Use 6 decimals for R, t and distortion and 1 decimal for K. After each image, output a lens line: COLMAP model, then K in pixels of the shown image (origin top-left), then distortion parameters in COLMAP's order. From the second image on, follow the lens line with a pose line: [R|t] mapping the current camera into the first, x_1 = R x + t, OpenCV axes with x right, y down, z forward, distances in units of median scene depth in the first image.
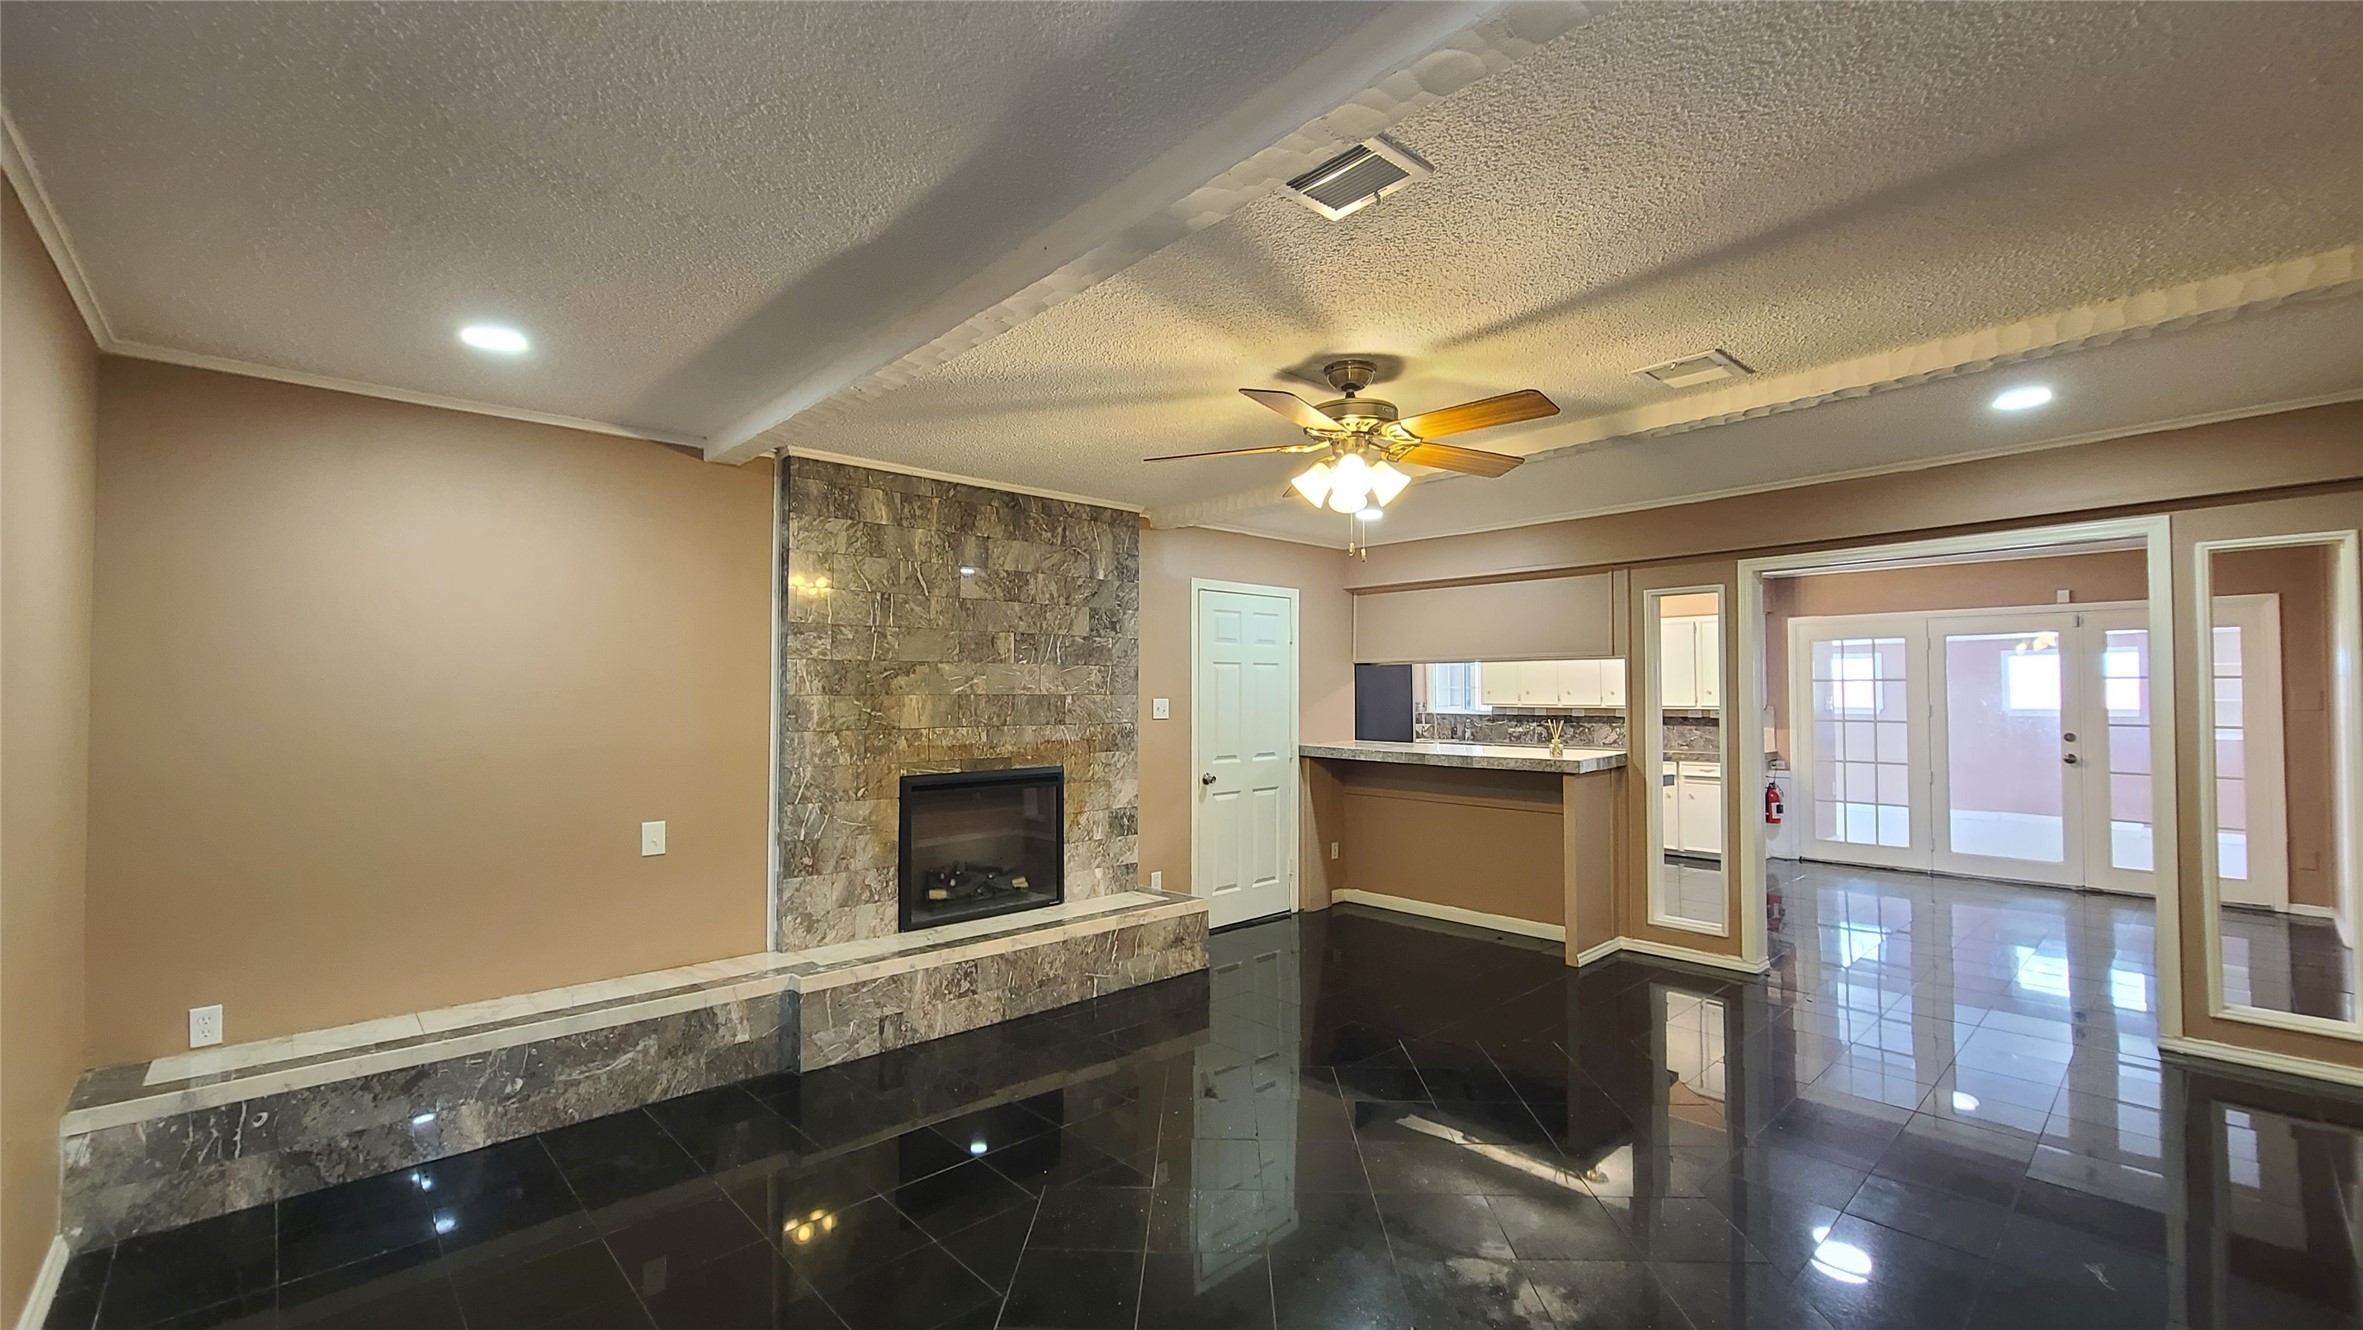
lens RADIAL K [[969.7, 0, 1173.9], [0, 969.7, 670.8], [0, 0, 1]] dist [0.000599, -0.000883]
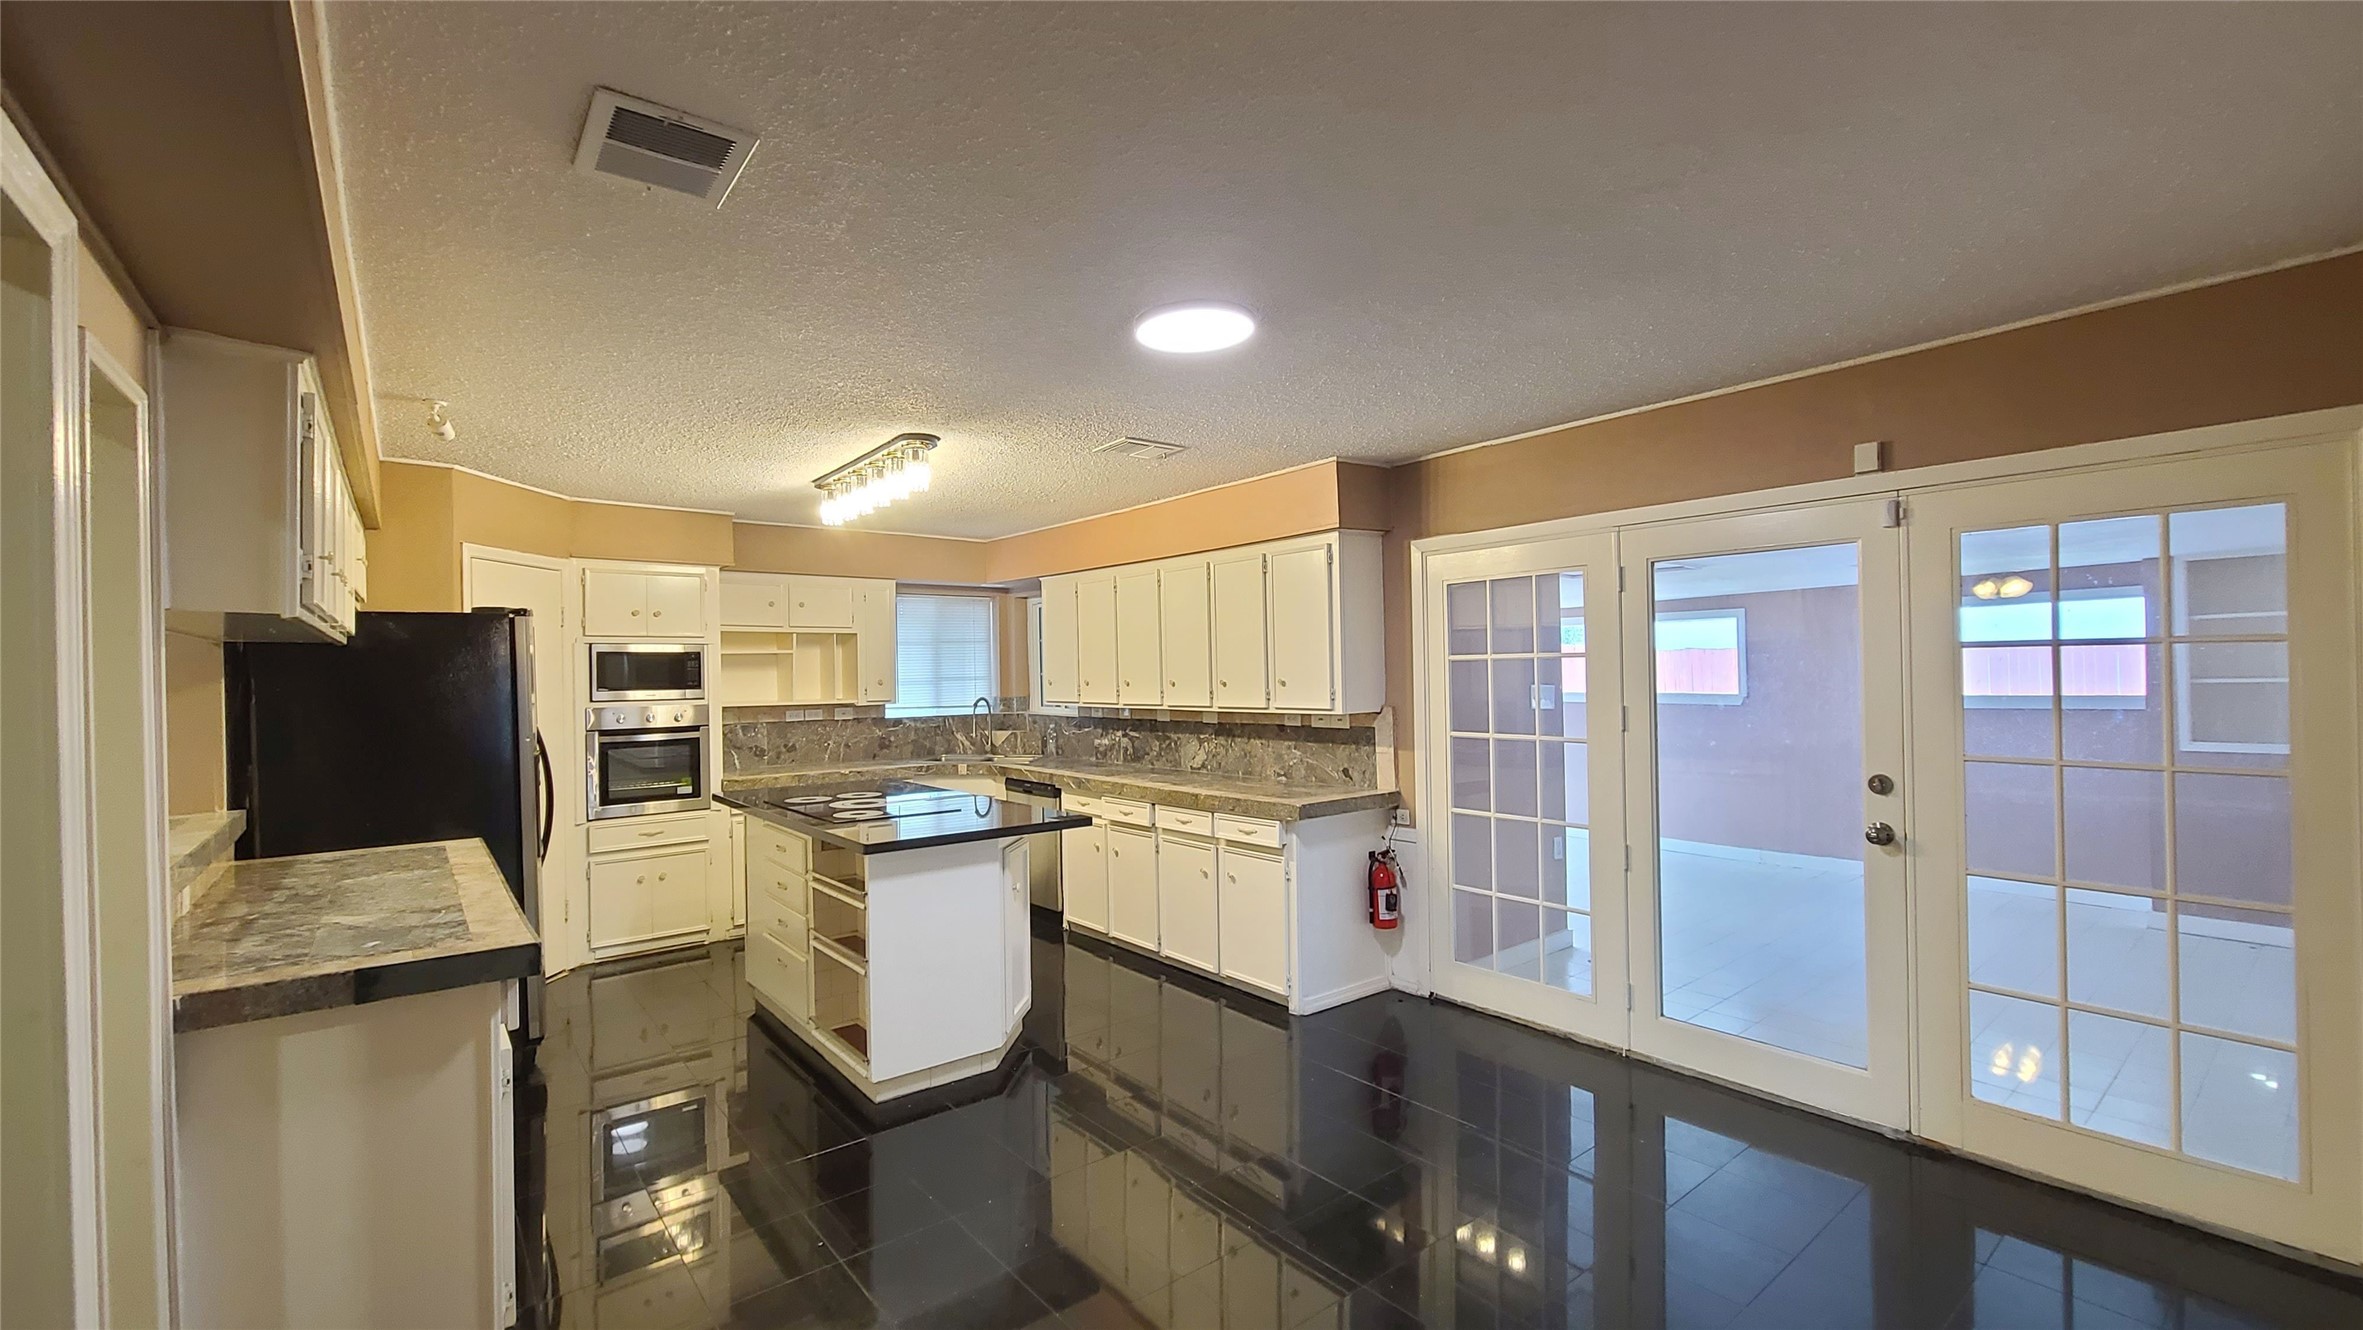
lens RADIAL K [[969.7, 0, 1176.1], [0, 969.7, 667.8], [0, 0, 1]] dist [0.000599, -0.000883]
pose [[0.997856, -0.015894, -0.063493, 0.977887], [0.017110, 0.999679, 0.018660, 0.005351], [0.063176, -0.019706, 0.997808, 0.843624]]
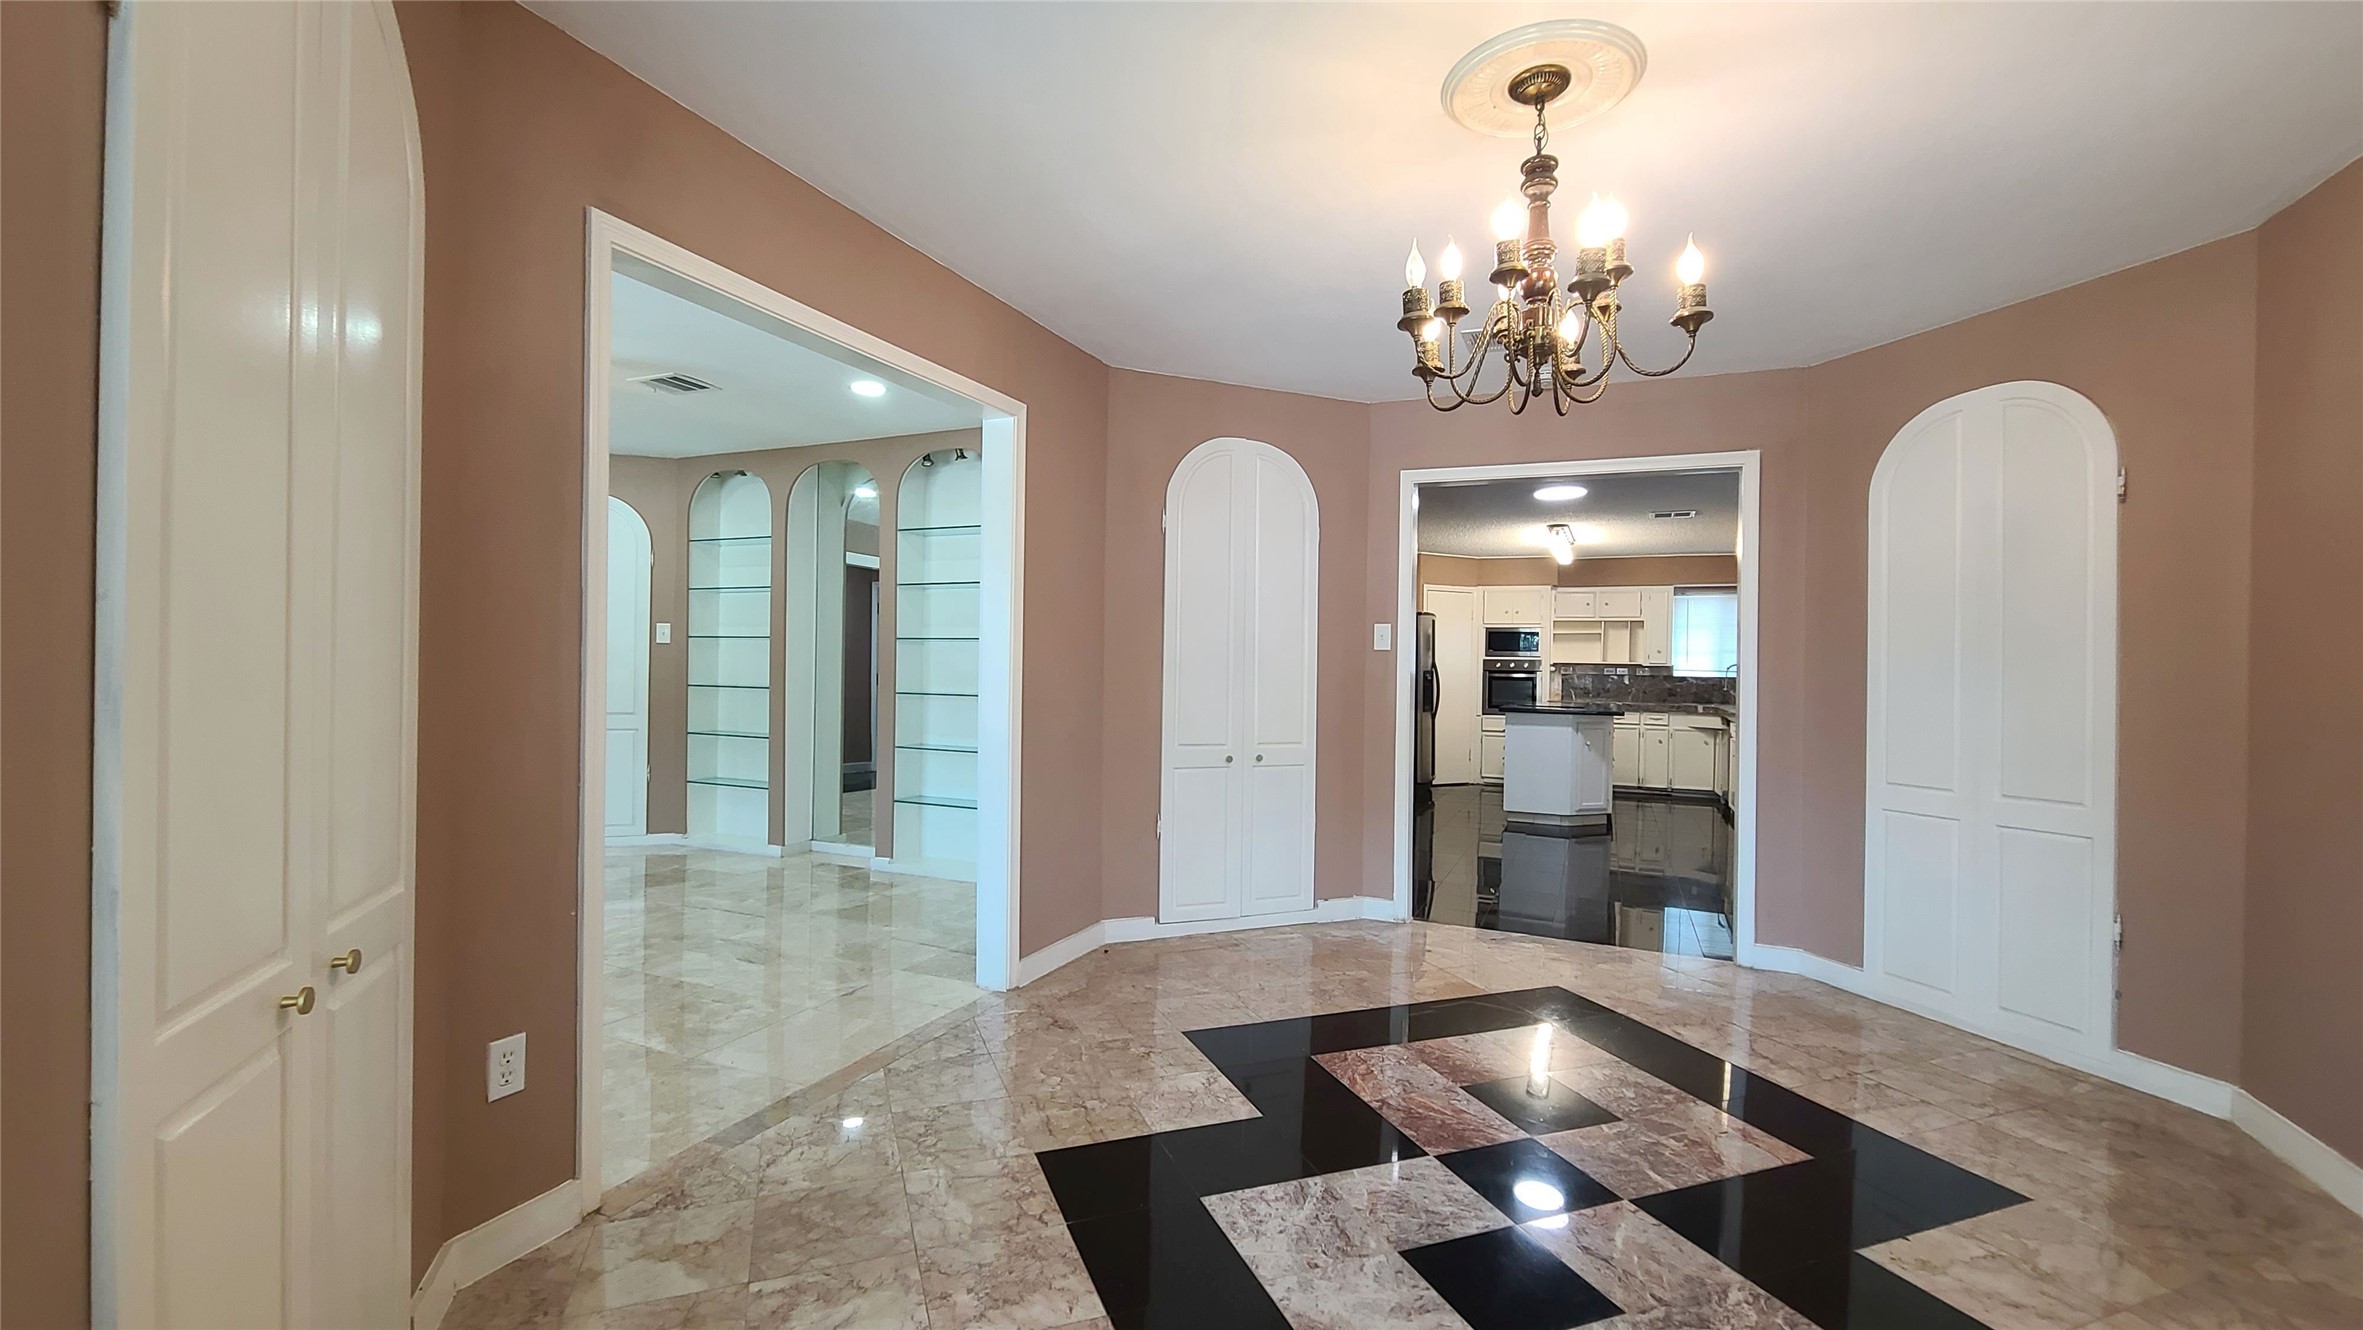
lens RADIAL K [[969.7, 0, 1177.2], [0, 969.7, 668.8], [0, 0, 1]] dist [0.000599, -0.000883]
pose [[0.412956, 0.015616, -0.910617, 1.895338], [0.004666, 0.999804, 0.019262, 0.033429], [0.910739, -0.012203, 0.412802, 0.374701]]
